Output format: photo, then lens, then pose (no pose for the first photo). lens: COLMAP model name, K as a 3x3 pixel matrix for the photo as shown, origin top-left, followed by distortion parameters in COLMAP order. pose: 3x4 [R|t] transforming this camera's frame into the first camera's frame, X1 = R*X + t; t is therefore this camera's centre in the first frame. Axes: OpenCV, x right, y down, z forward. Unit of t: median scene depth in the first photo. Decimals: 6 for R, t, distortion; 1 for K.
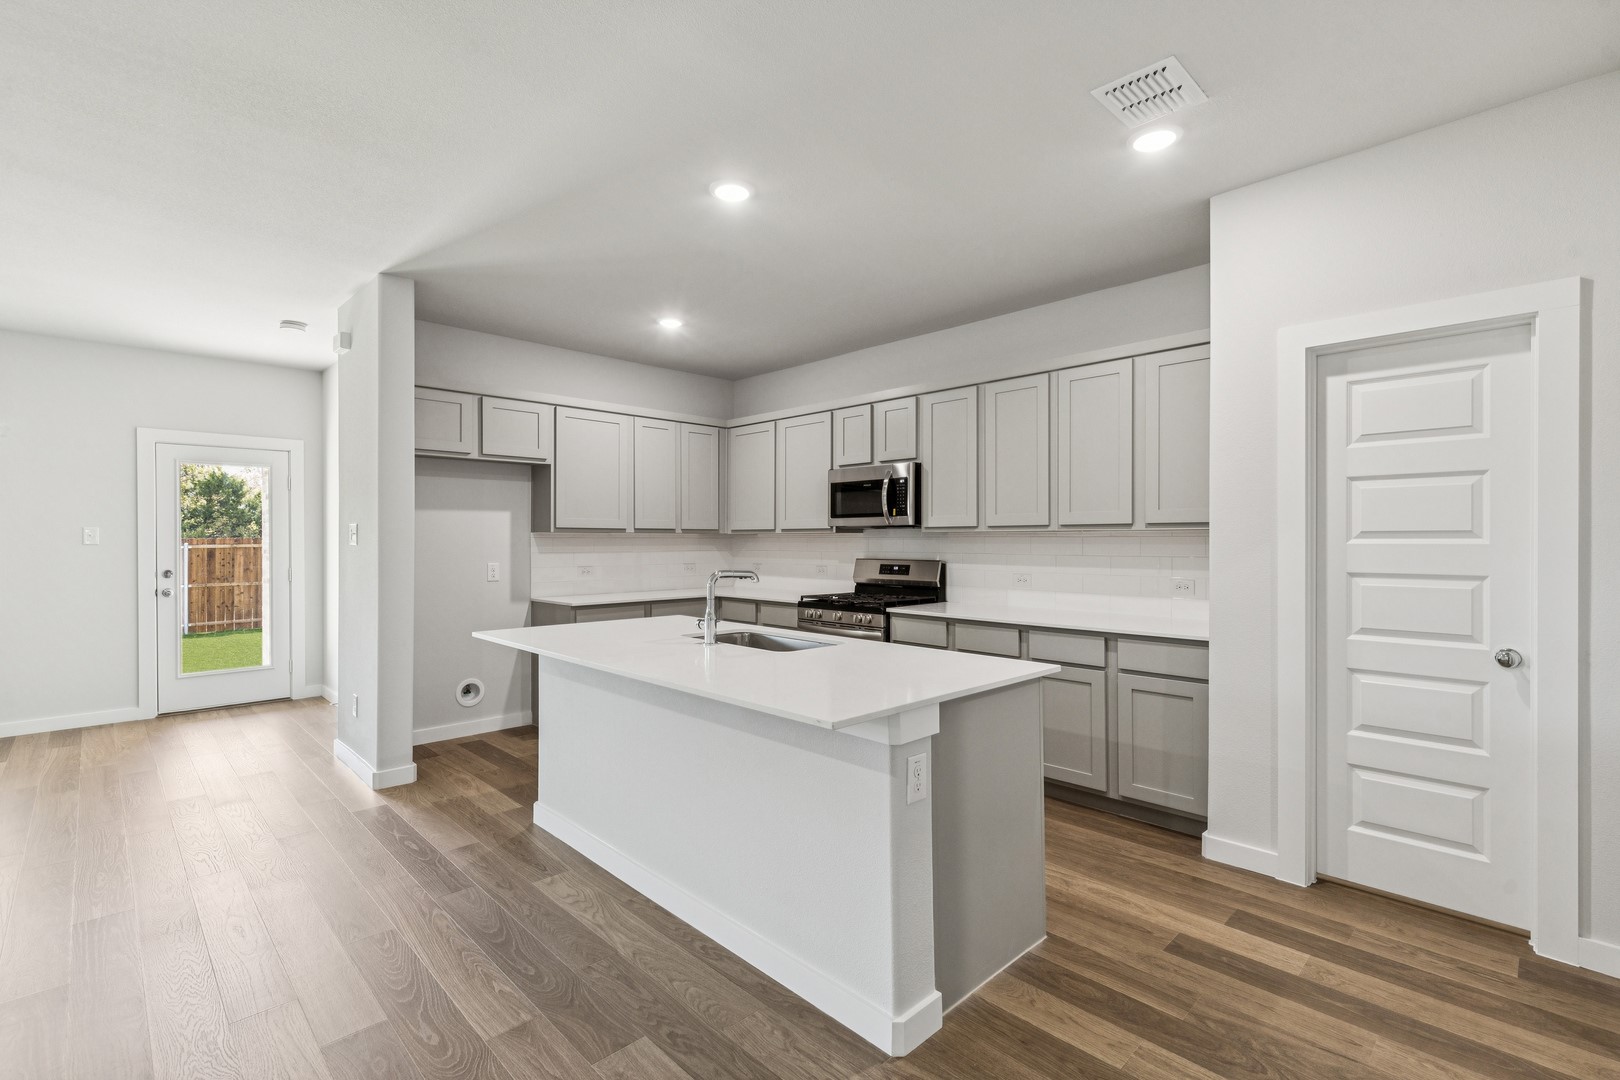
lens RADIAL K [[732.5, 0, 818.6], [0, 732.5, 542.9], [0, 0, 1]] dist [0.006444, 0.000452]
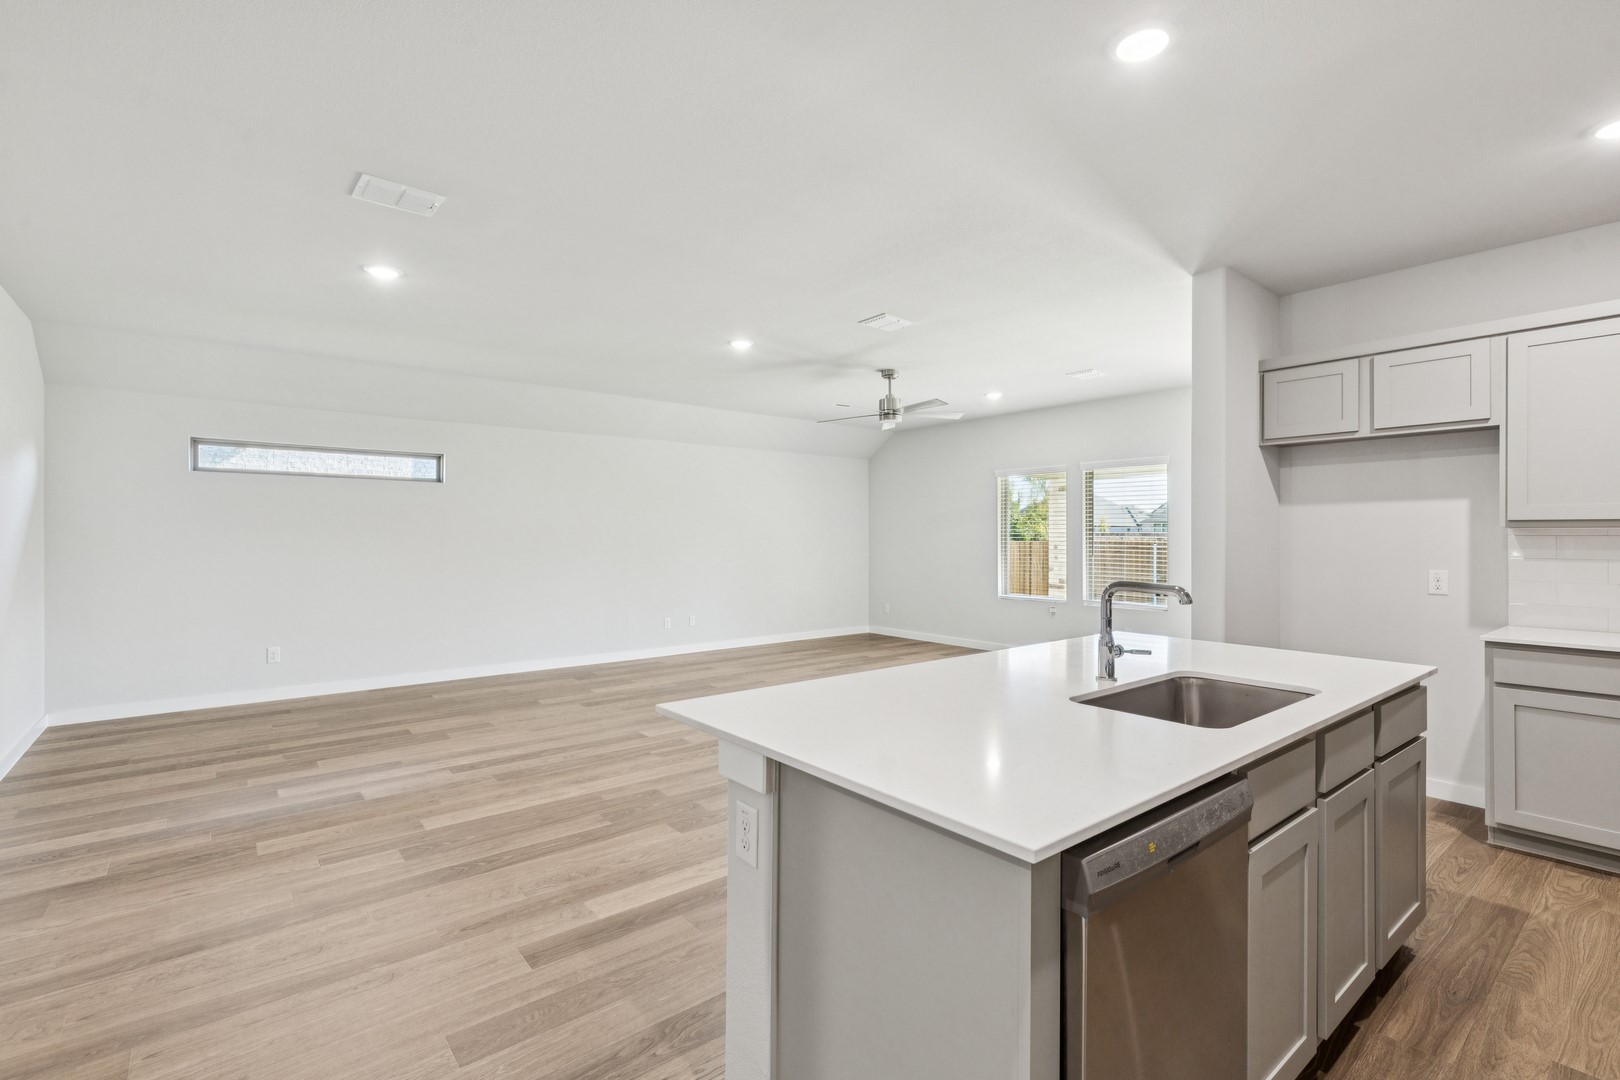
lens RADIAL K [[737.8, 0, 812.5], [0, 737.8, 541.1], [0, 0, 1]] dist [0.001713, 0.000689]
pose [[-0.101759, 0.004894, -0.994797, 0.518391], [-0.004496, 0.999975, 0.005379, -0.003856], [0.994799, 0.005020, -0.101734, 0.641725]]
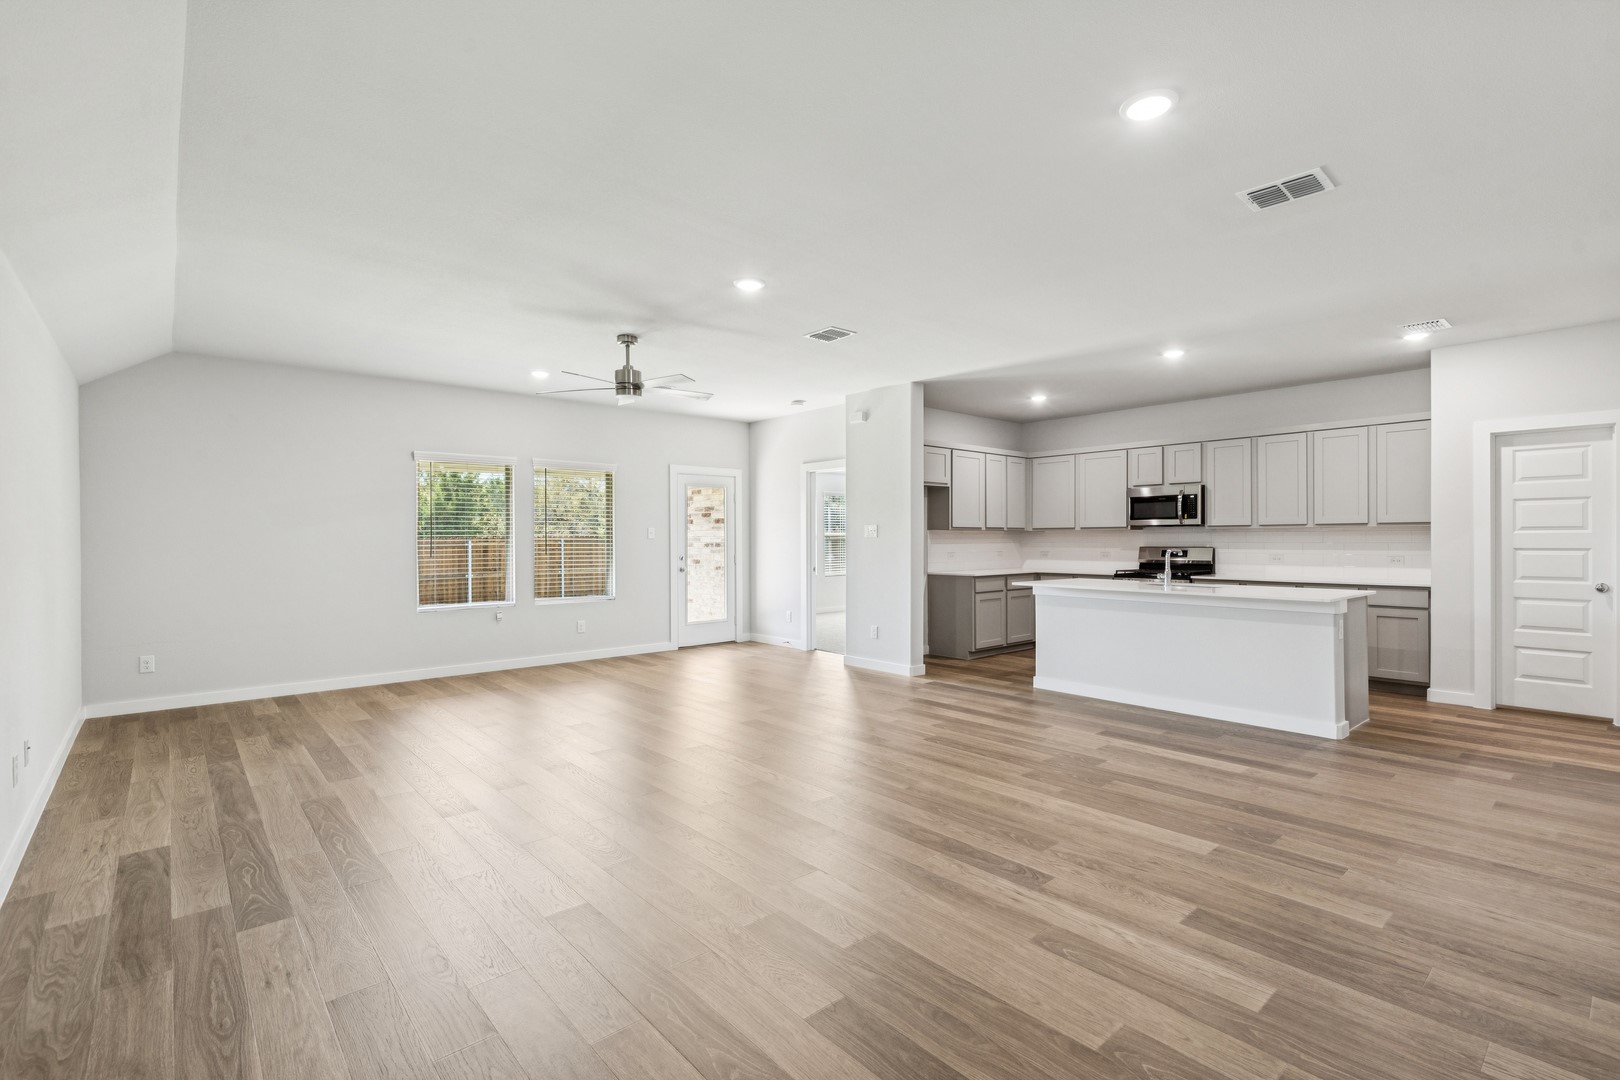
lens RADIAL K [[737.8, 0, 812.5], [0, 737.8, 541.1], [0, 0, 1]] dist [0.001713, 0.000689]
pose [[0.997942, -0.002538, -0.064075, -0.796561], [0.002410, 0.999995, -0.002072, 0.017072], [0.064080, 0.001913, 0.997943, -0.847441]]
